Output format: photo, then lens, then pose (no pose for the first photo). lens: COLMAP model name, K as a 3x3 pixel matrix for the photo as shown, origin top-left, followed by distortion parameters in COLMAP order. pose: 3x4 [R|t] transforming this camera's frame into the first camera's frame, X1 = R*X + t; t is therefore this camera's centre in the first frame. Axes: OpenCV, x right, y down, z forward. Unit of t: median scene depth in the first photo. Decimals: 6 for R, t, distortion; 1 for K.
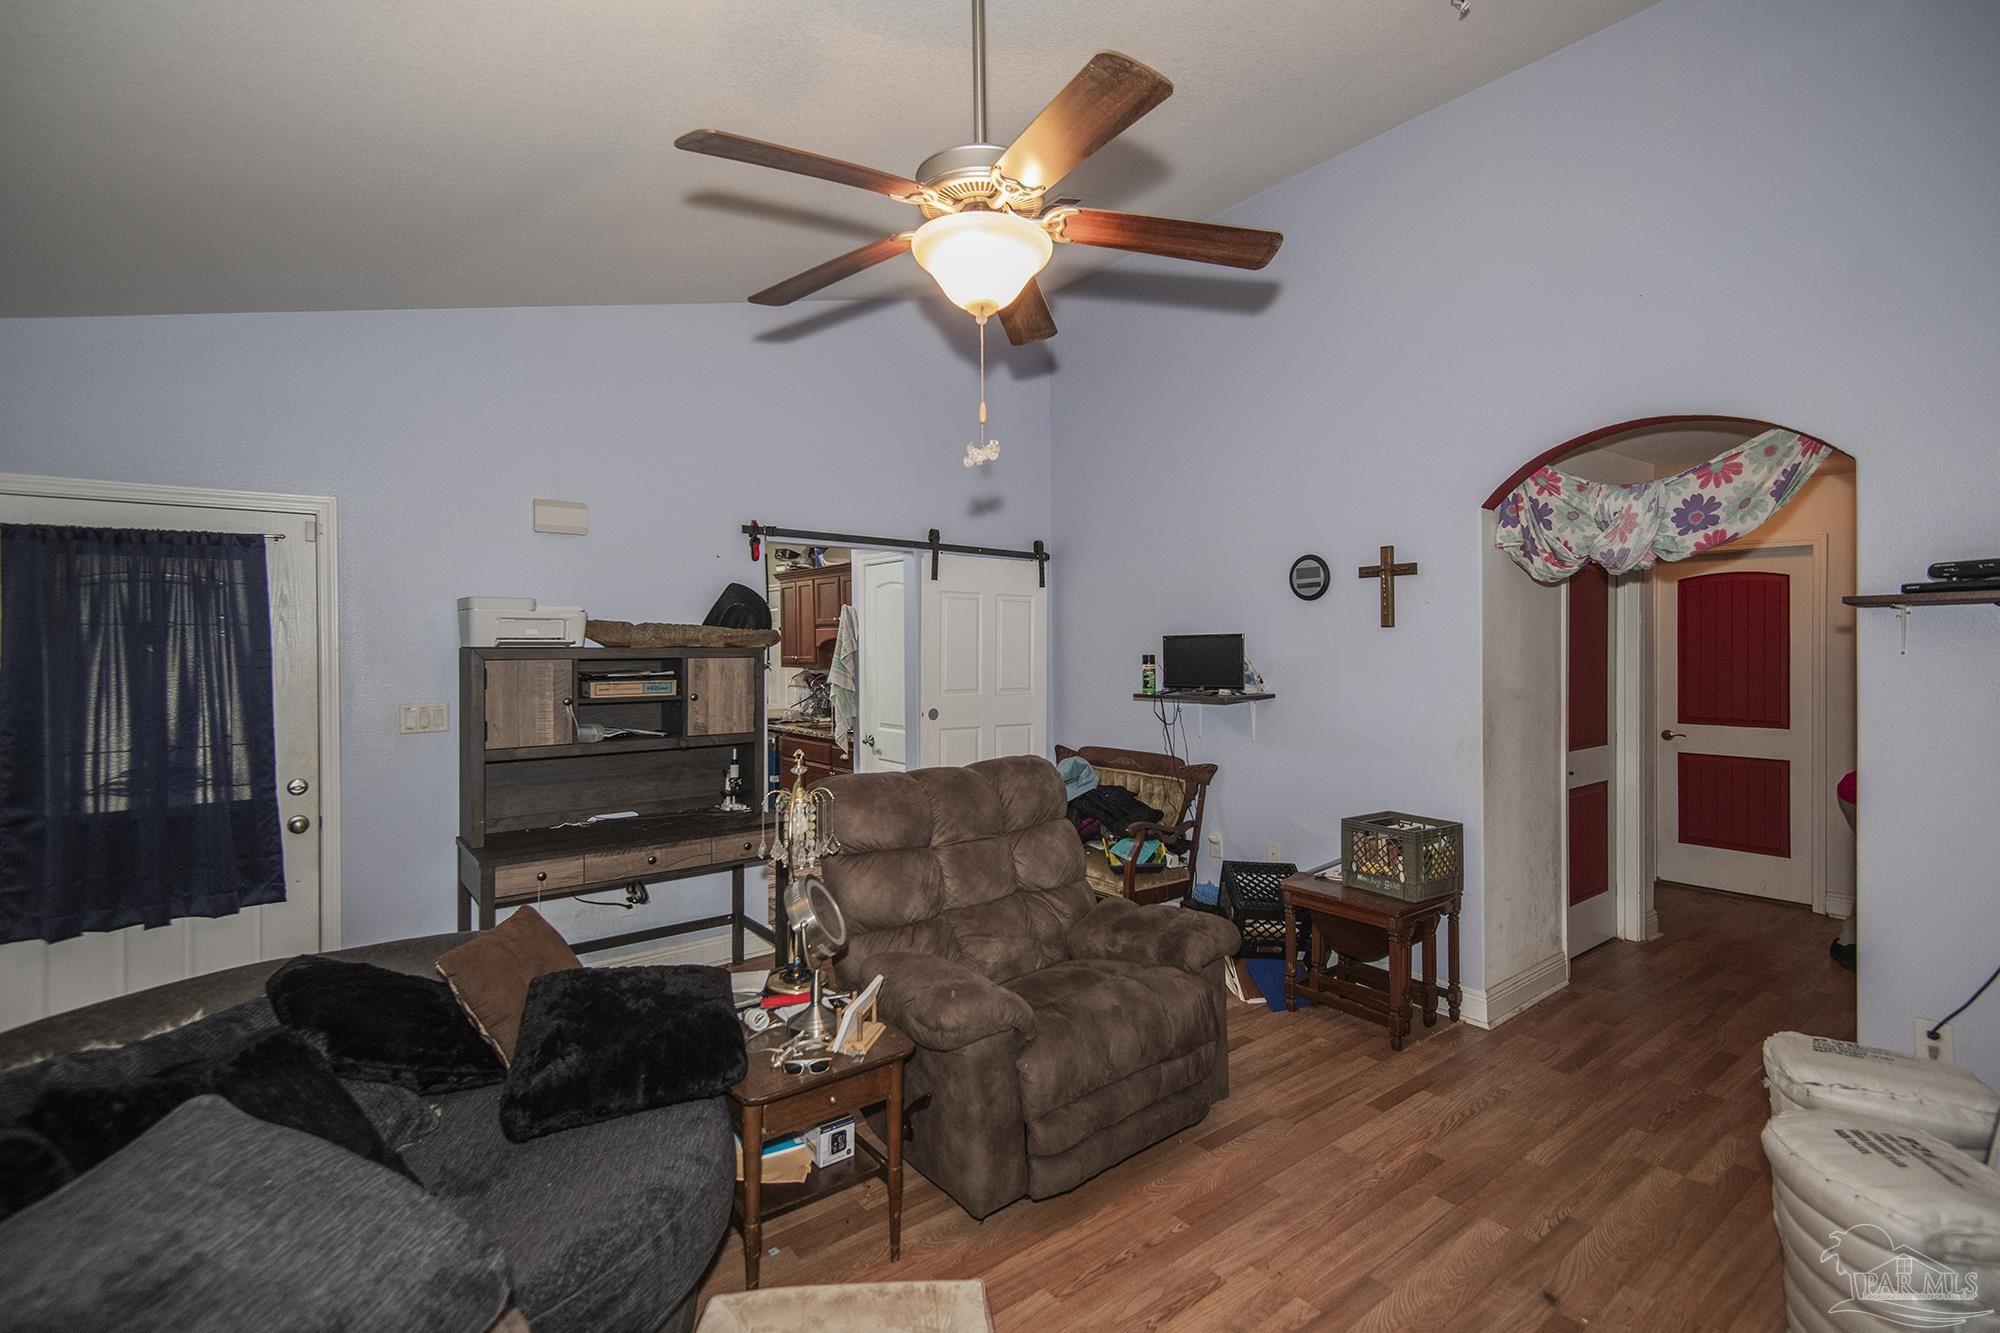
lens RADIAL K [[912.2, 0, 993.1], [0, 912.2, 644.0], [0, 0, 1]] dist [0.015107, -0.000007]
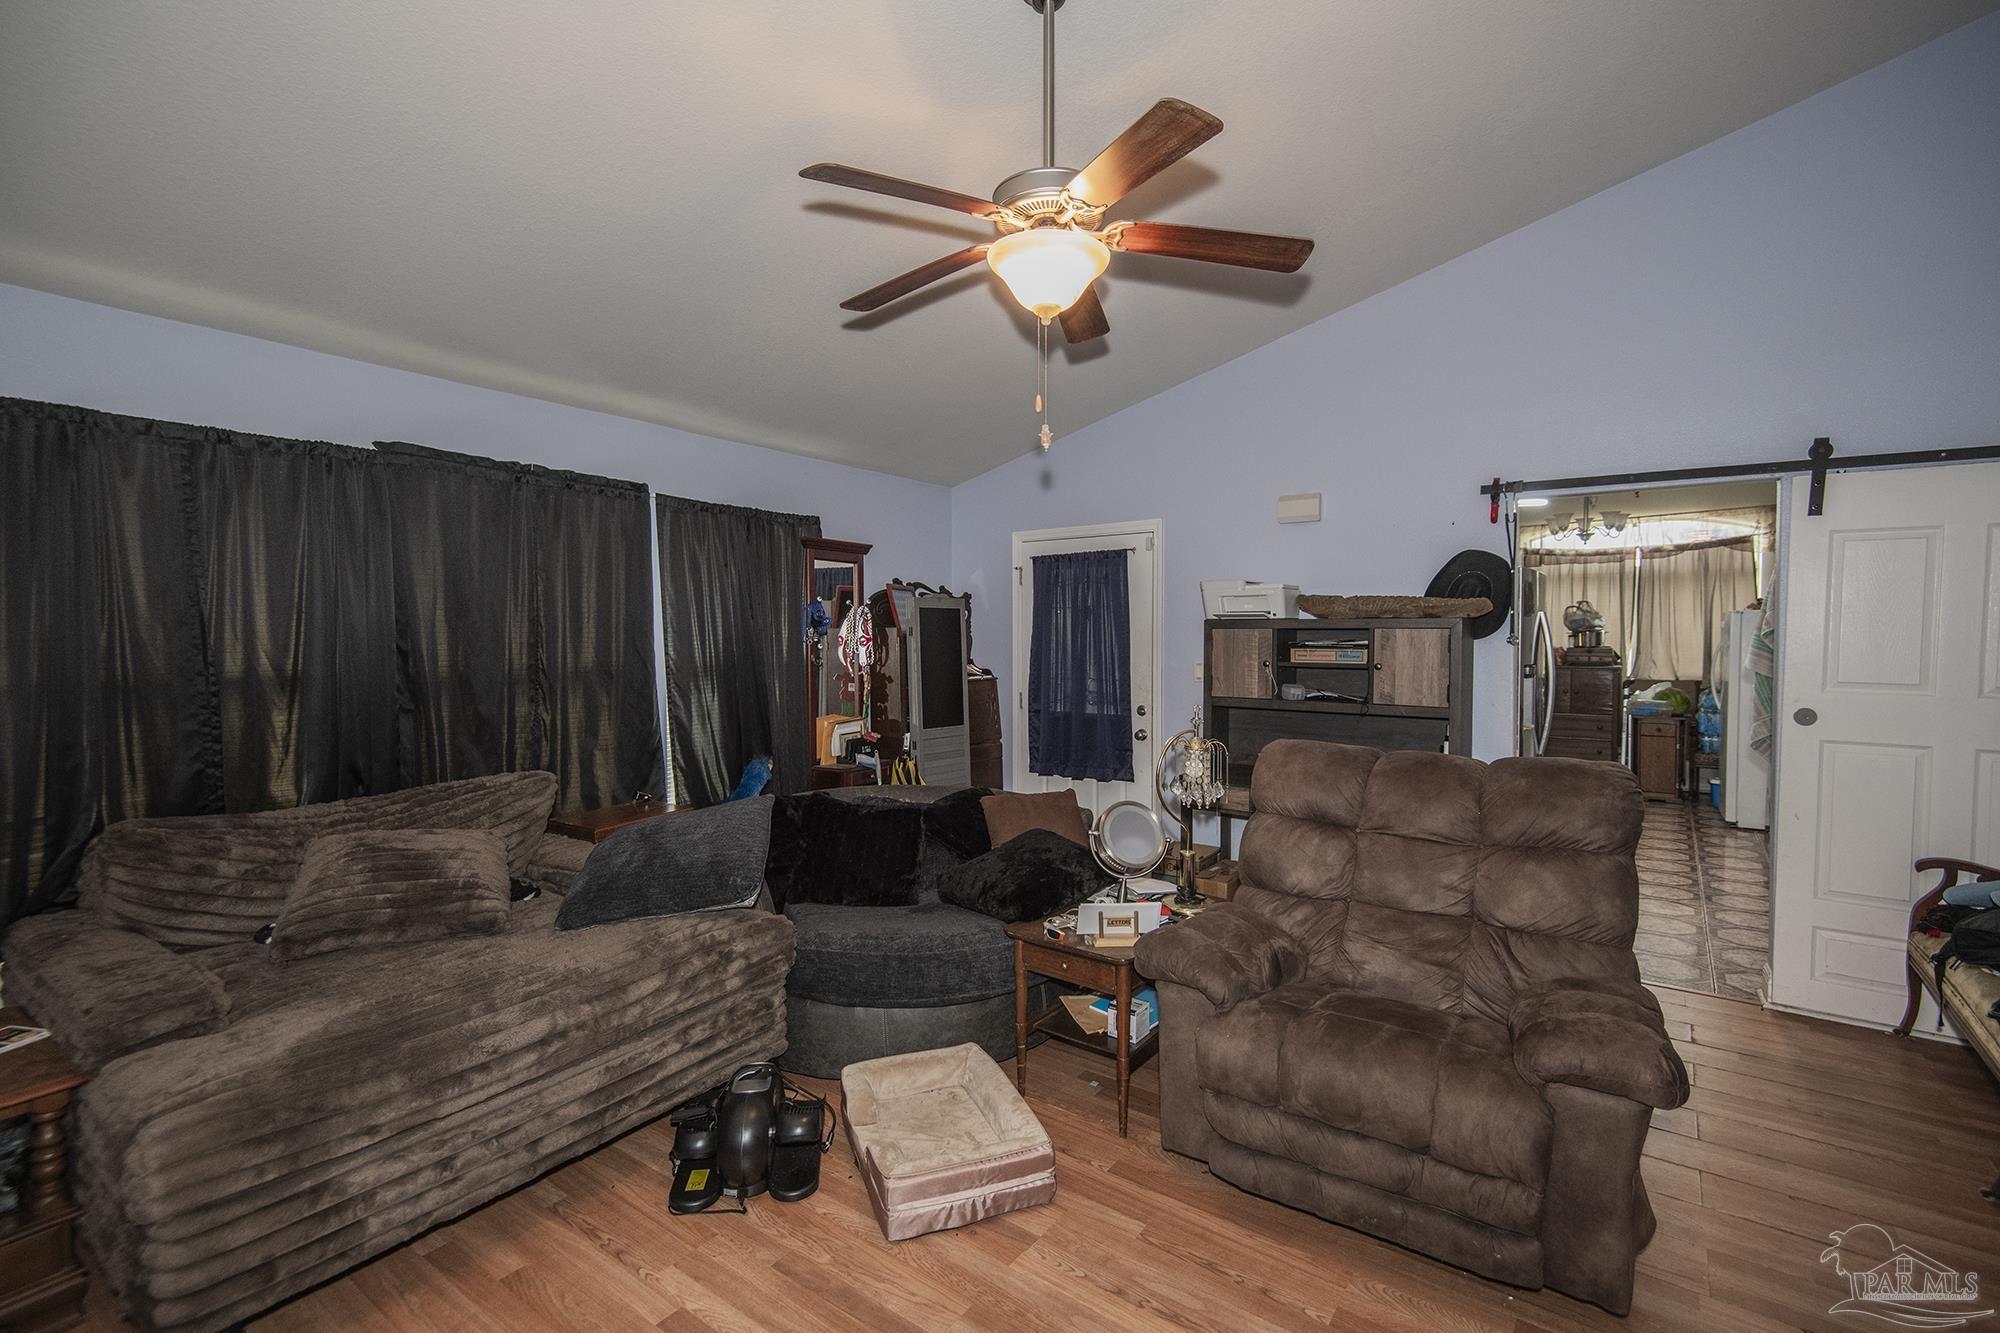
lens RADIAL K [[902.1, 0, 1000.0], [0, 902.1, 666.5], [0, 0, 1]] dist [0.017629, -0.000349]
pose [[0.274335, 0.038568, -0.960860, 0.580545], [-0.003124, 0.999226, 0.039216, 0.021395], [0.961629, -0.007757, 0.274243, 0.340920]]
